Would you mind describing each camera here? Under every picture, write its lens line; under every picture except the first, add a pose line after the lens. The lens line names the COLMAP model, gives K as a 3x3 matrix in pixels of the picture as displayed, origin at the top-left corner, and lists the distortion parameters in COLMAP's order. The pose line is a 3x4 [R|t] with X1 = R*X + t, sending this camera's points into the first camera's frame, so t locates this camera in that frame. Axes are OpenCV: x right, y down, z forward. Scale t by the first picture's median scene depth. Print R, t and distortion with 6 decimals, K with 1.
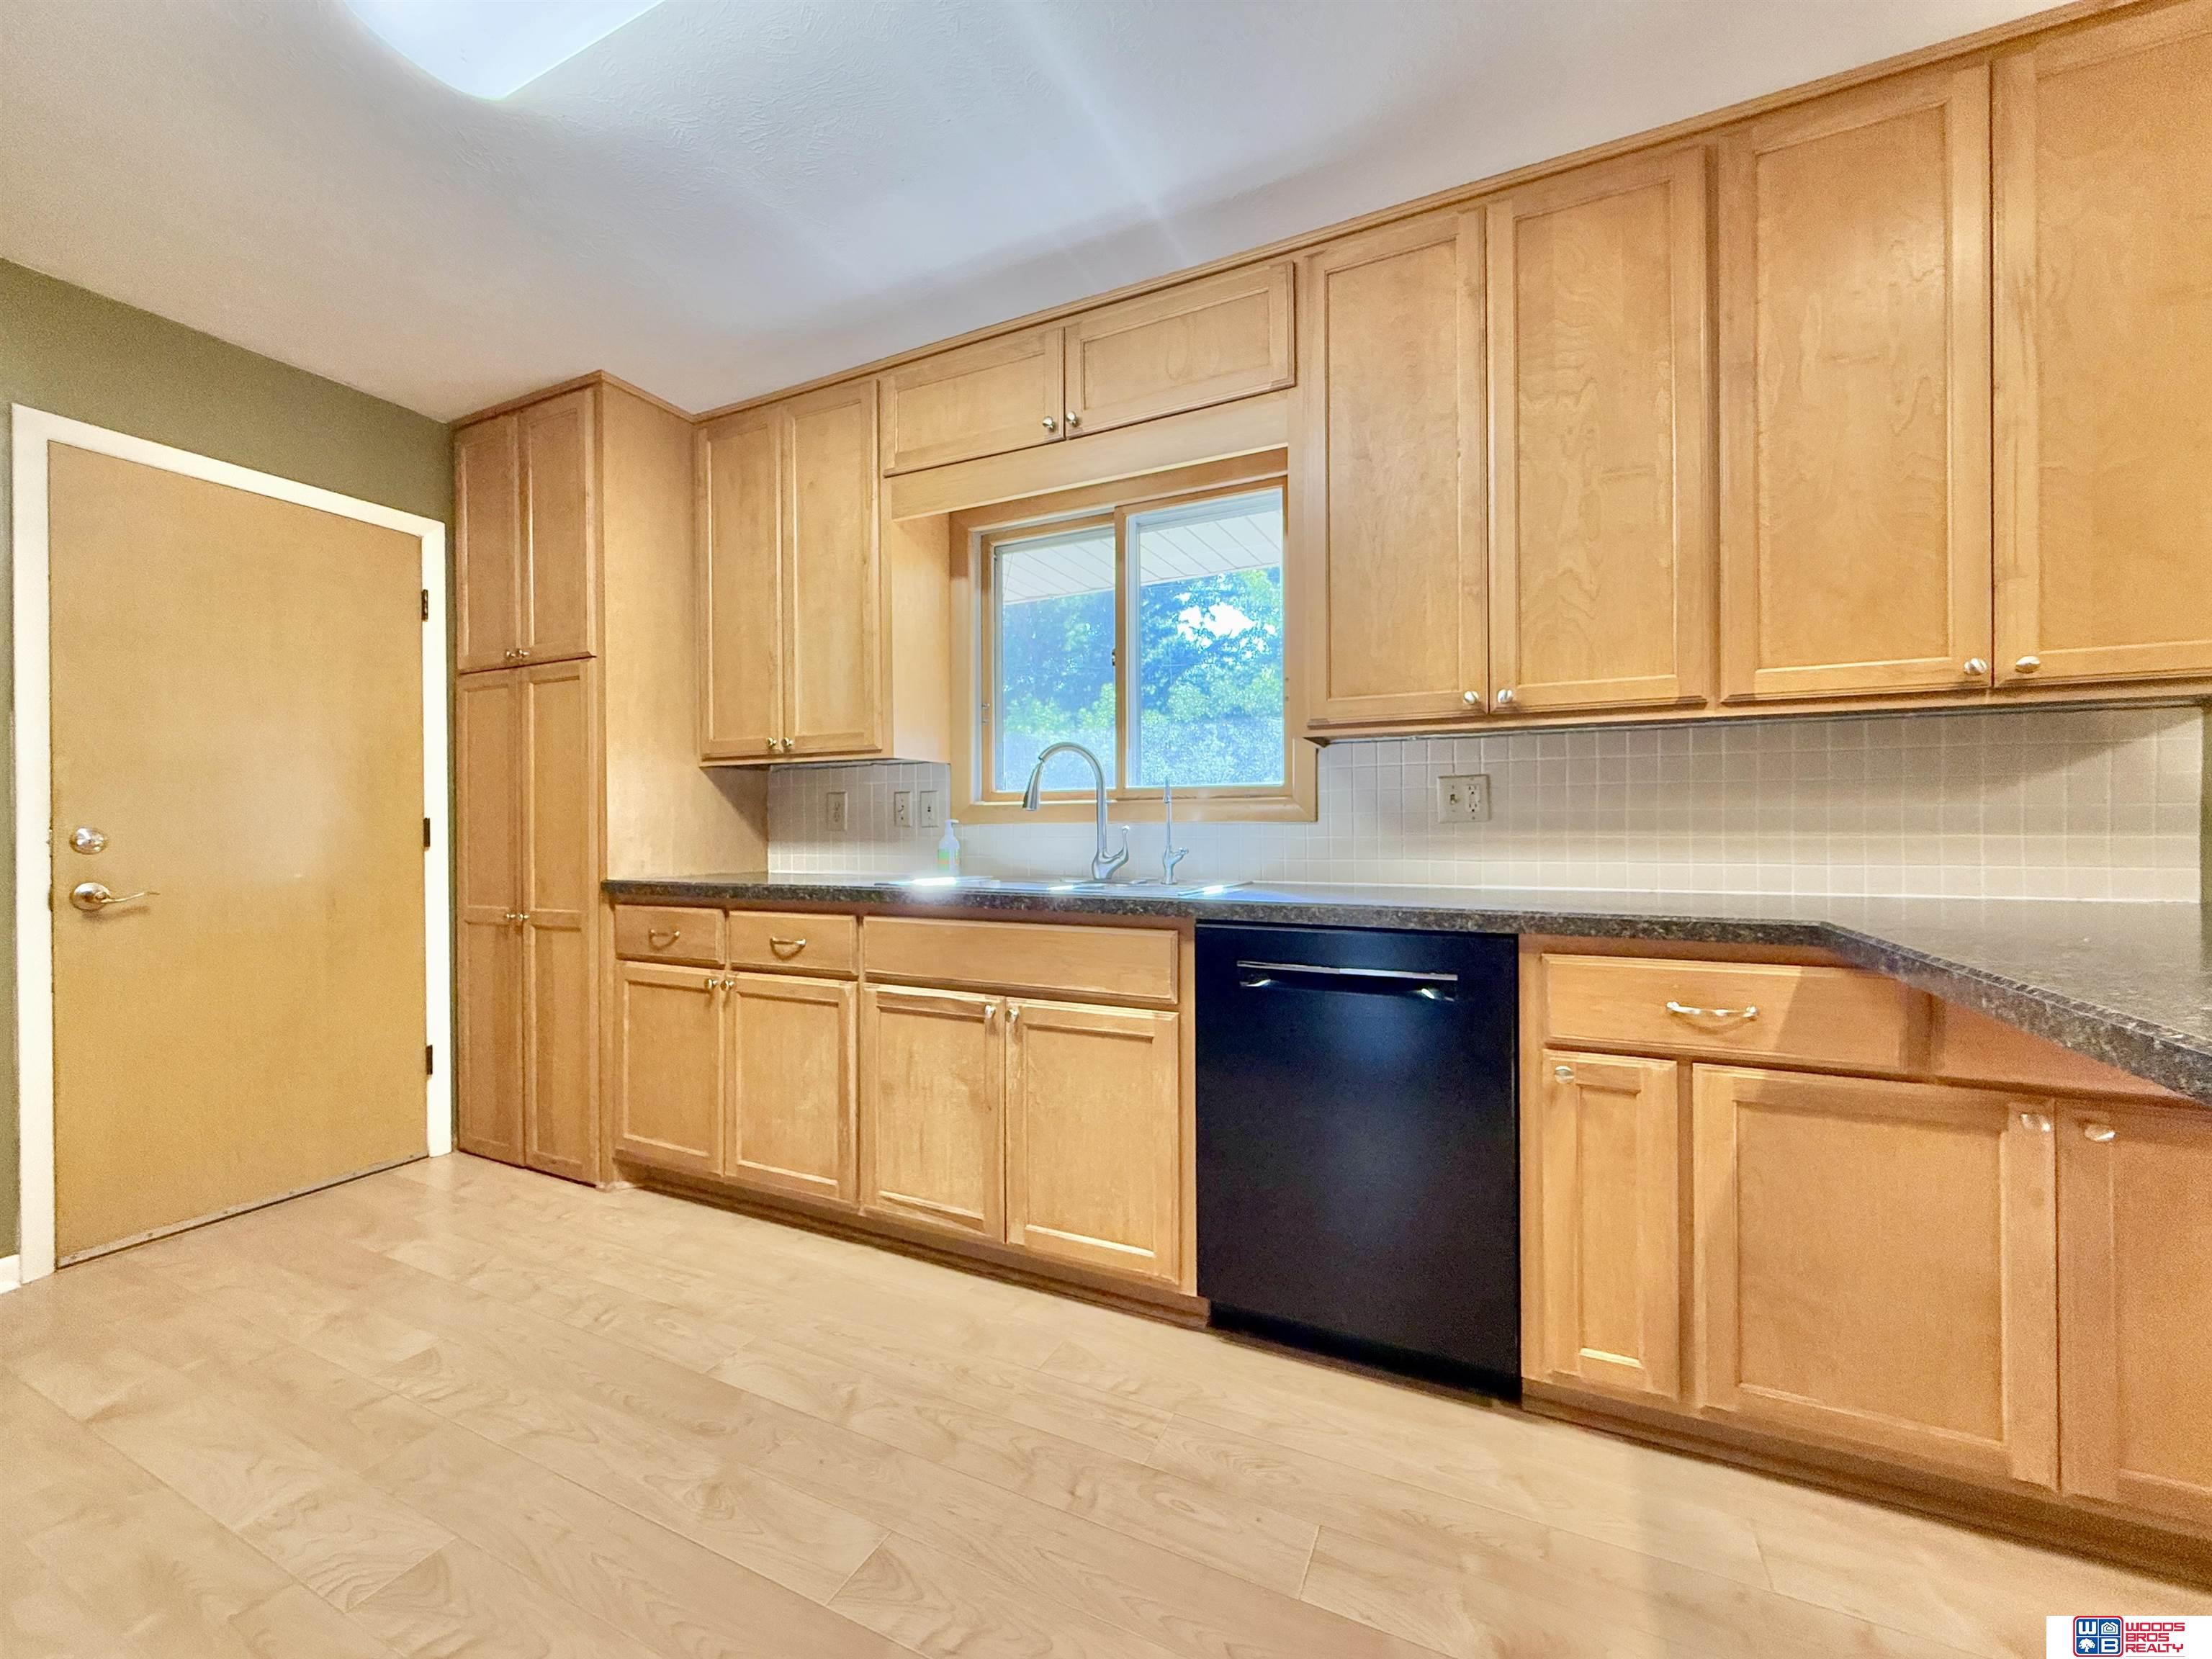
lens RADIAL K [[884.8, 0, 1098.8], [0, 884.8, 828.7], [0, 0, 1]] dist [-0.001784, 0.000538]
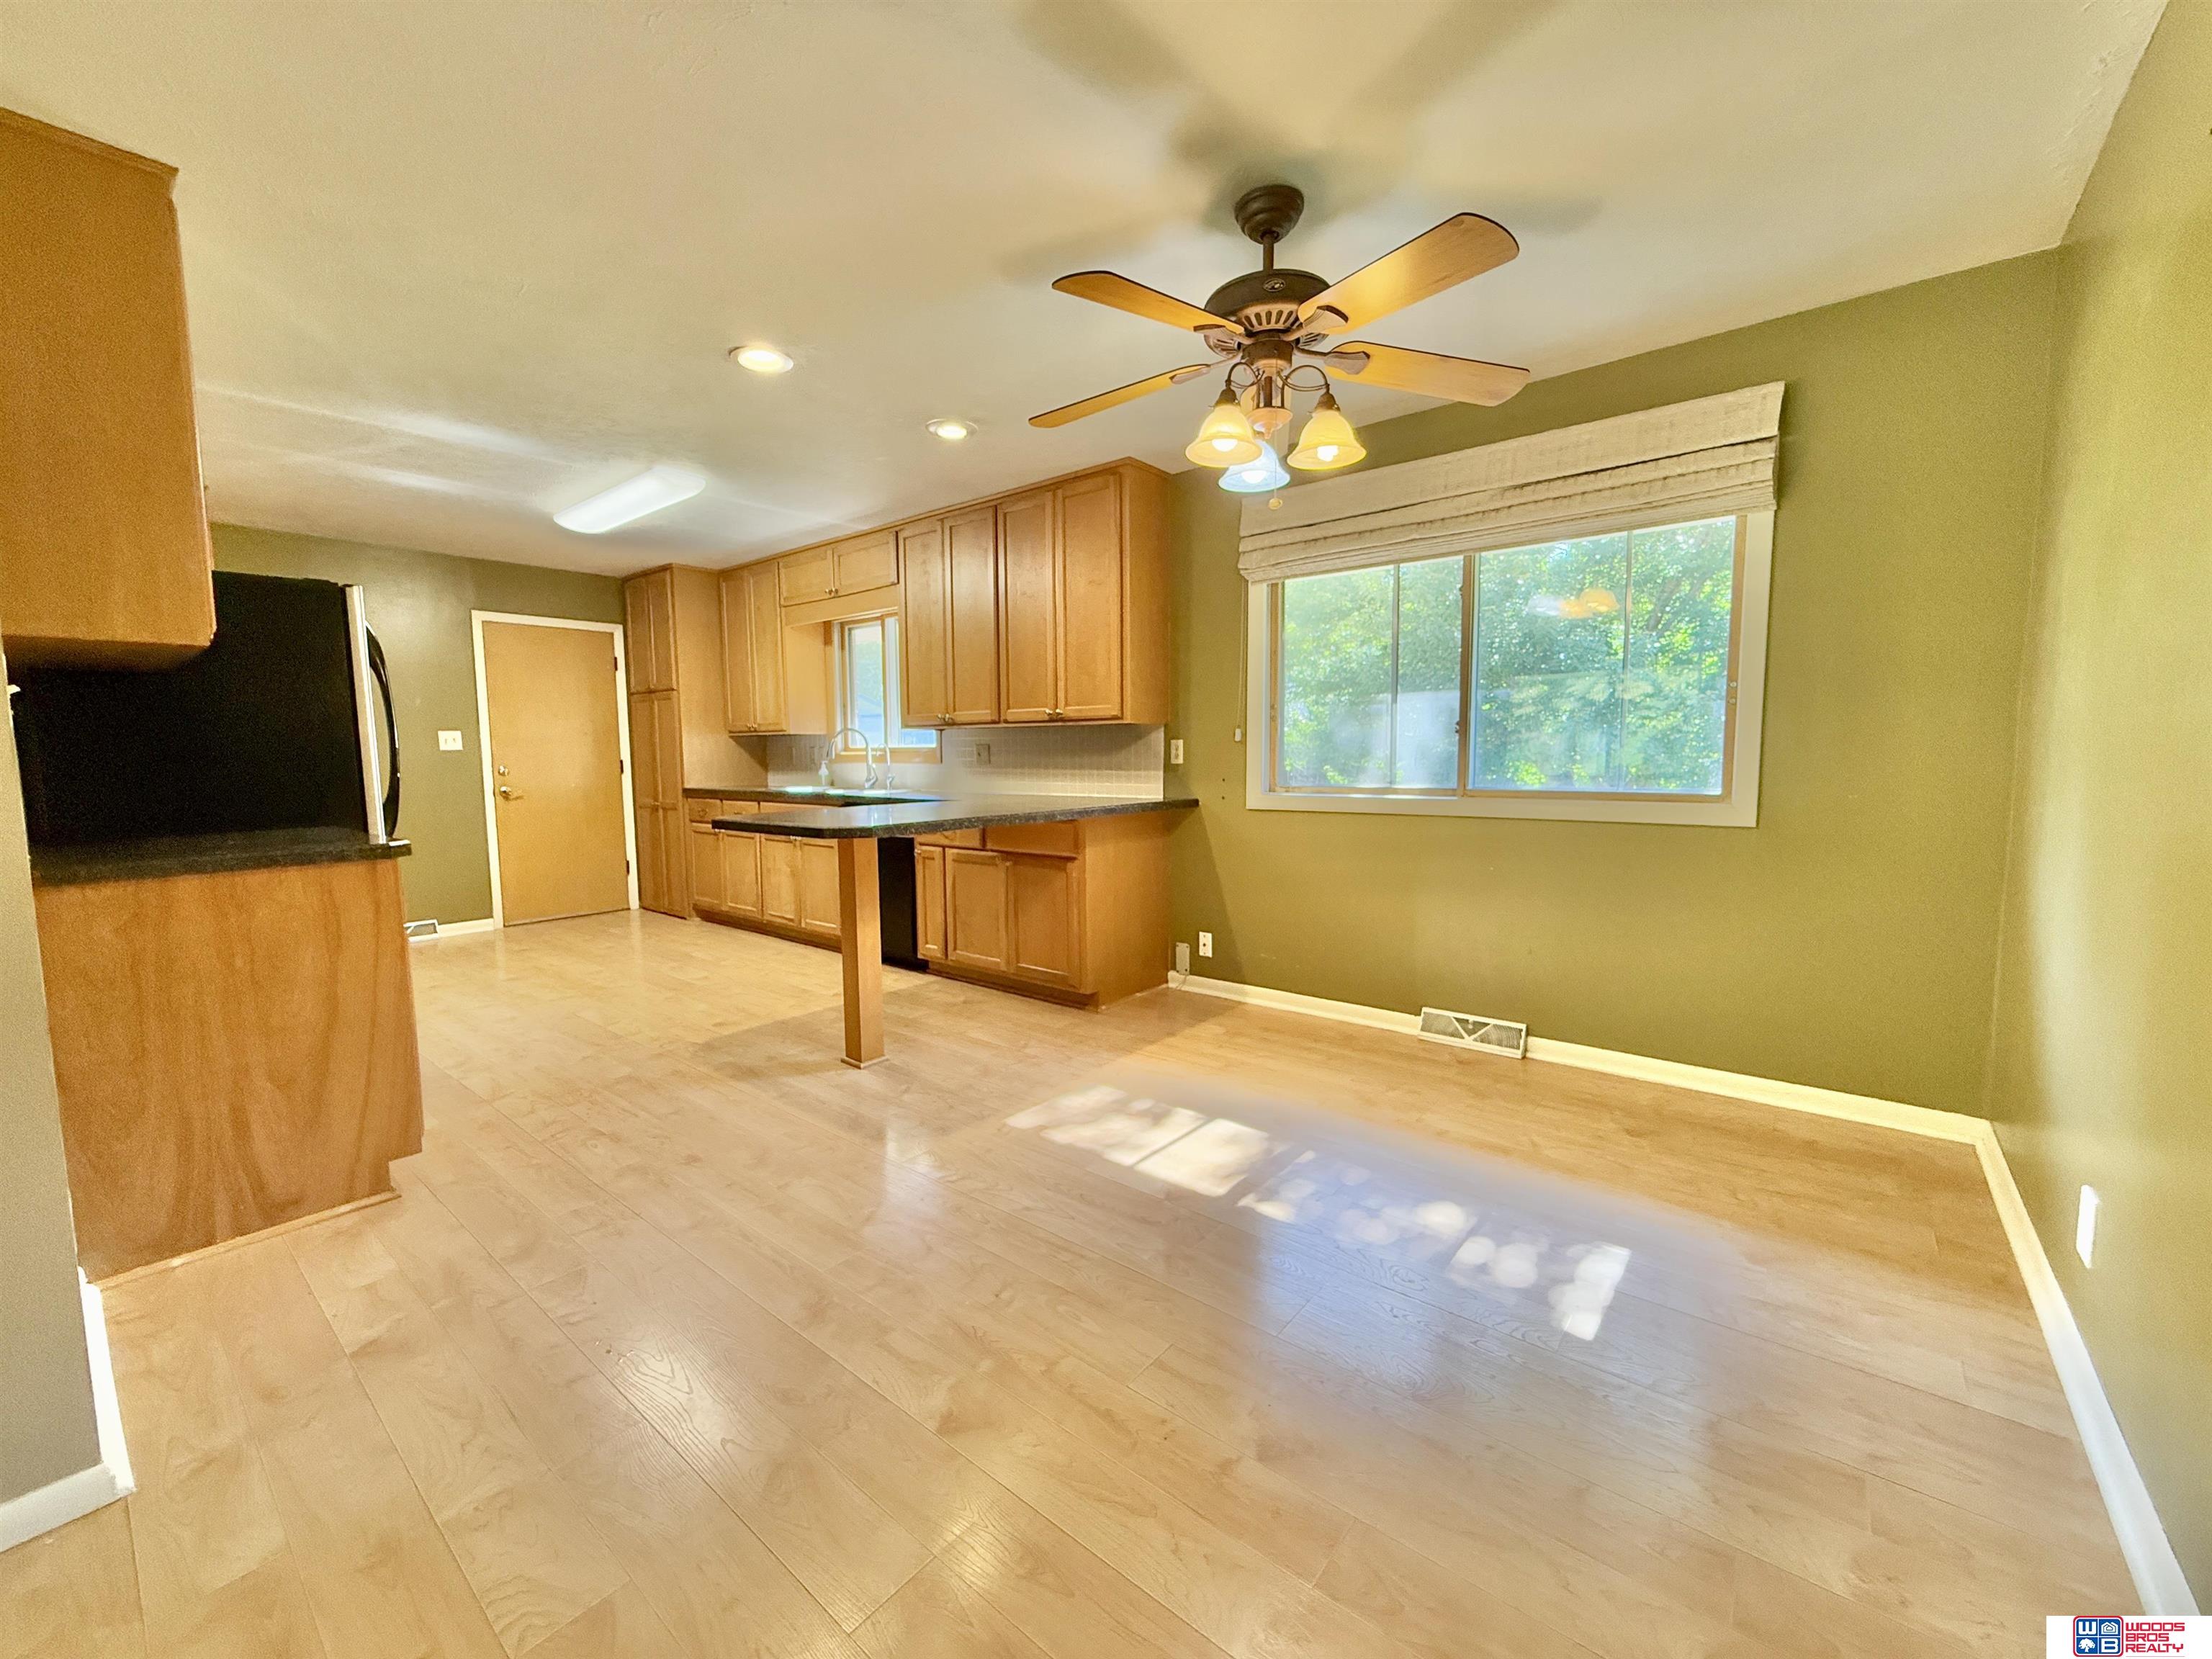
lens RADIAL K [[884.8, 0, 1095.3], [0, 884.8, 831.1], [0, 0, 1]] dist [-0.001784, 0.000538]
pose [[0.970741, 0.018934, -0.239382, 1.139604], [0.002948, 0.995872, 0.090722, -0.039016], [0.240111, -0.088773, 0.966678, -1.079132]]
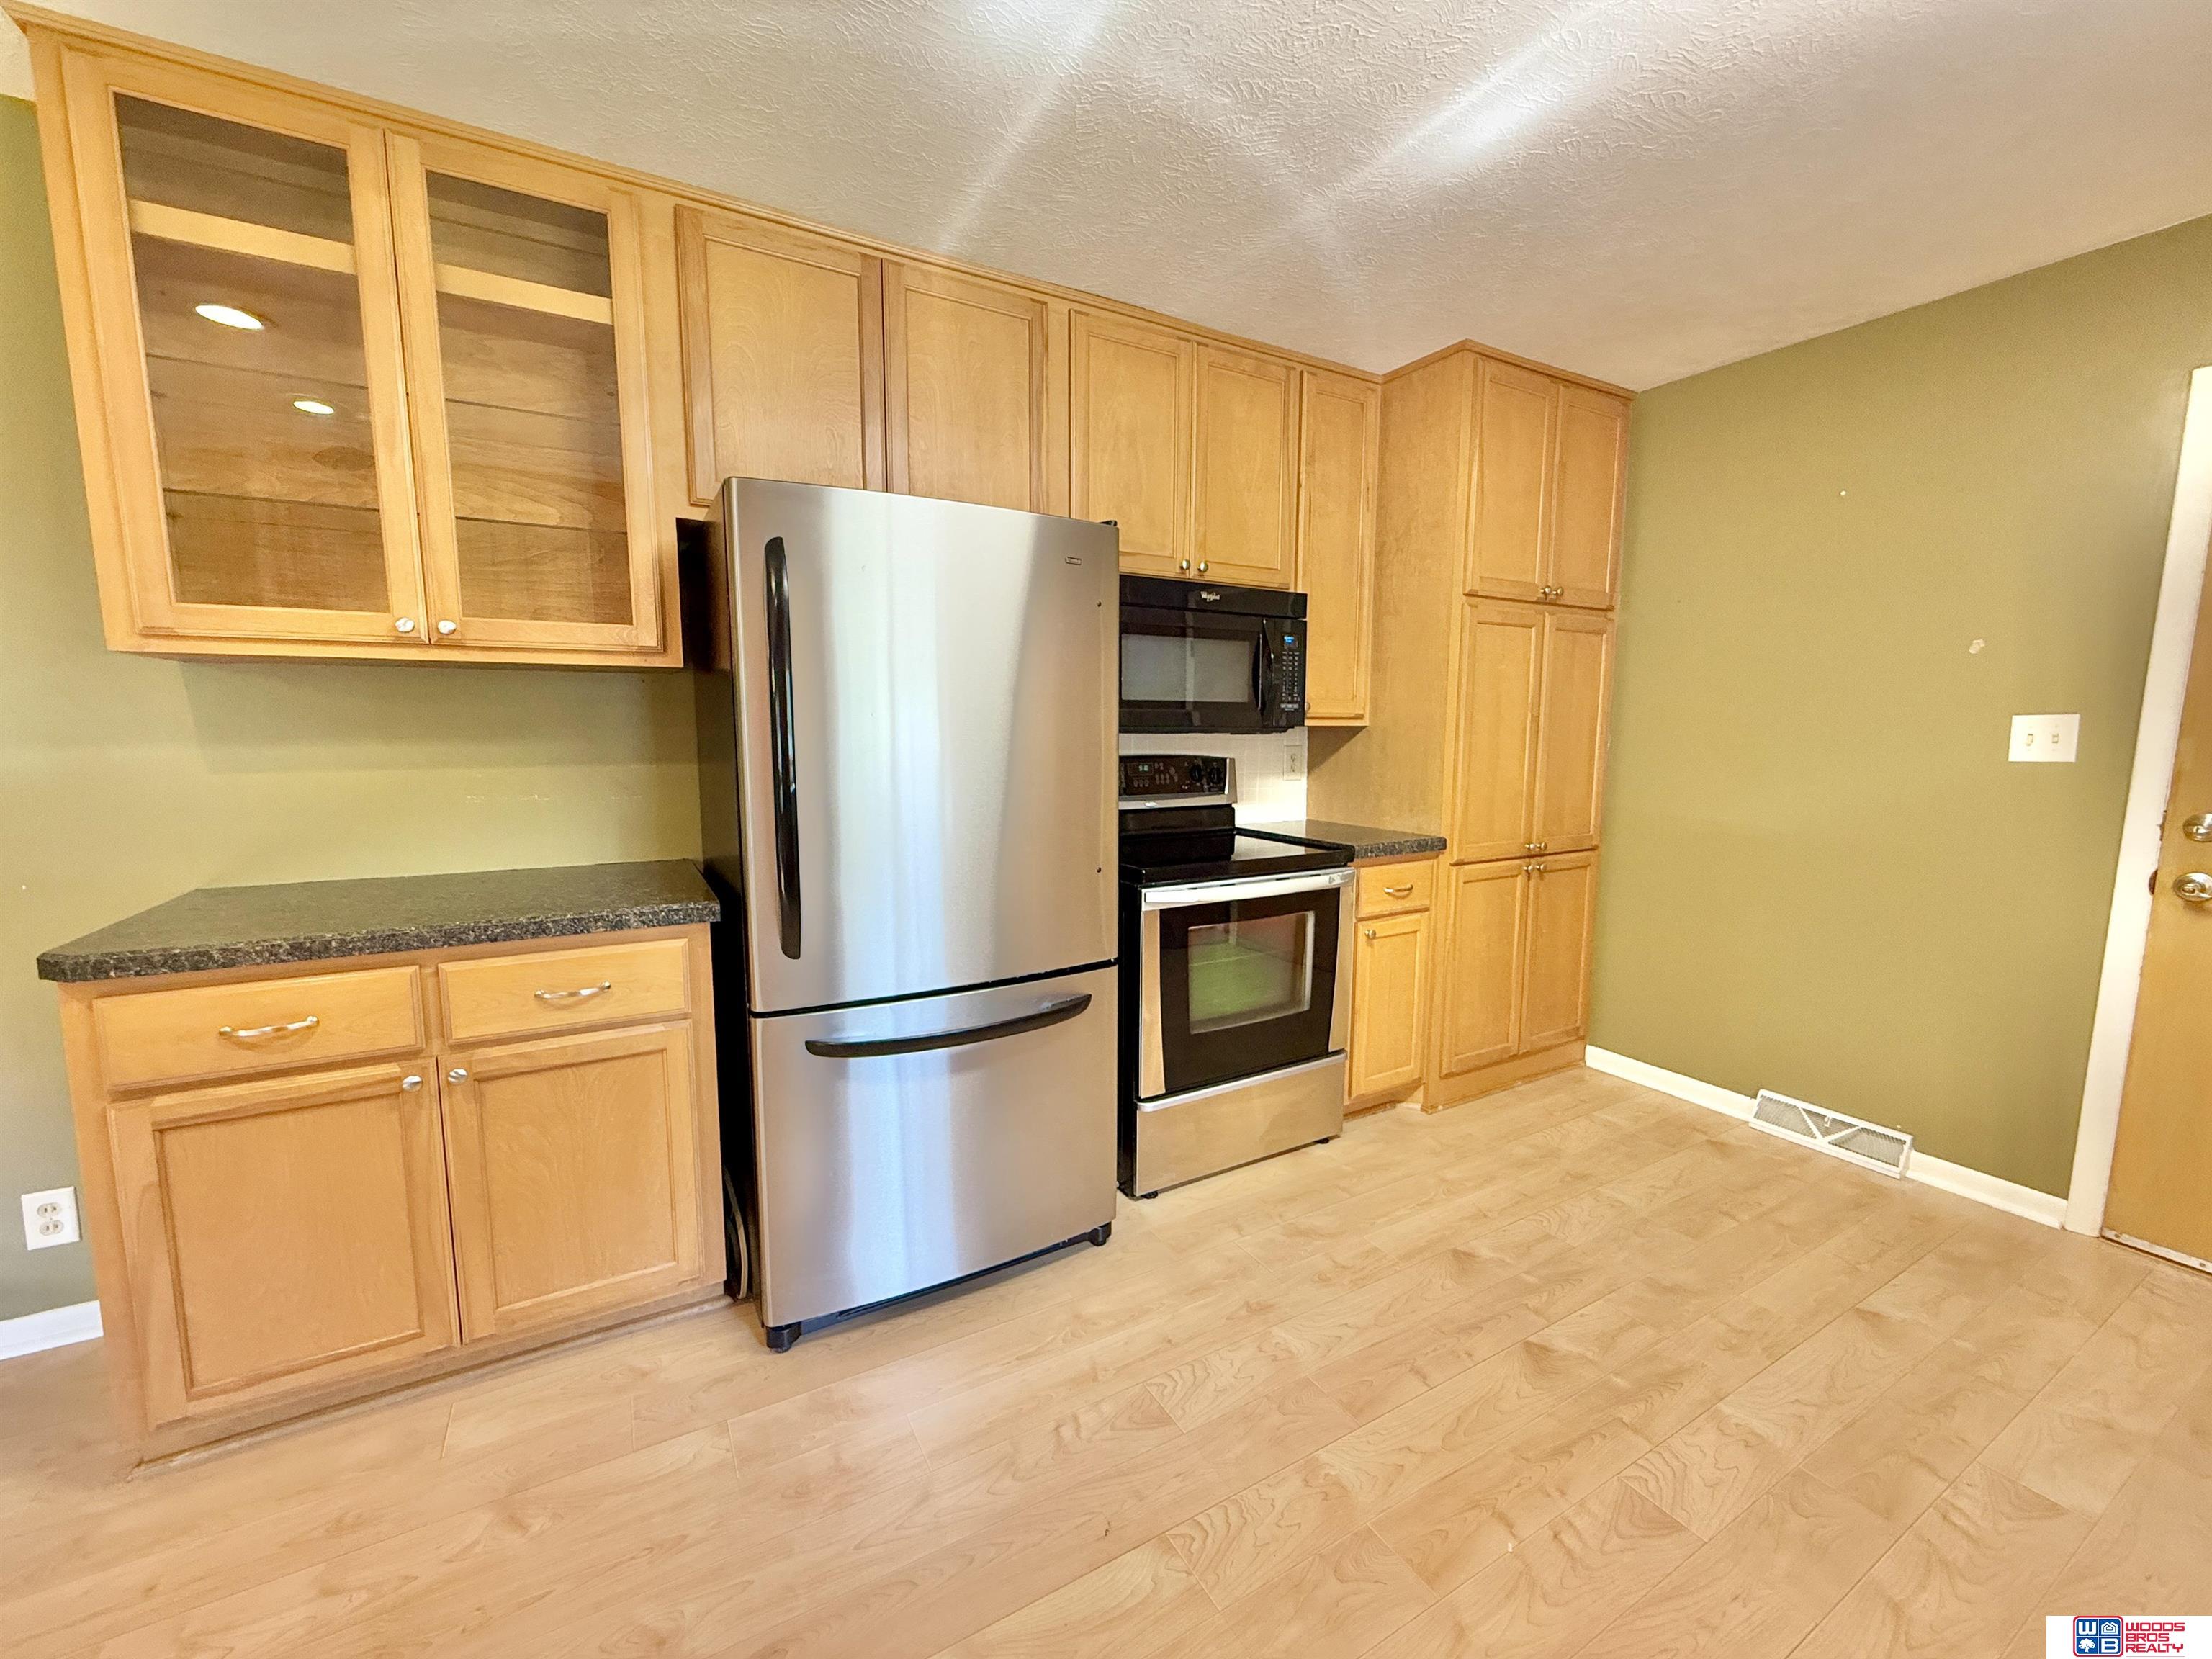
lens RADIAL K [[884.8, 0, 1099.2], [0, 884.8, 827.6], [0, 0, 1]] dist [-0.001784, 0.000538]
pose [[-0.566454, 0.101996, -0.817757, 0.250553], [-0.001583, 0.992175, 0.124848, -0.092035], [0.824092, 0.072015, -0.561860, 0.519877]]
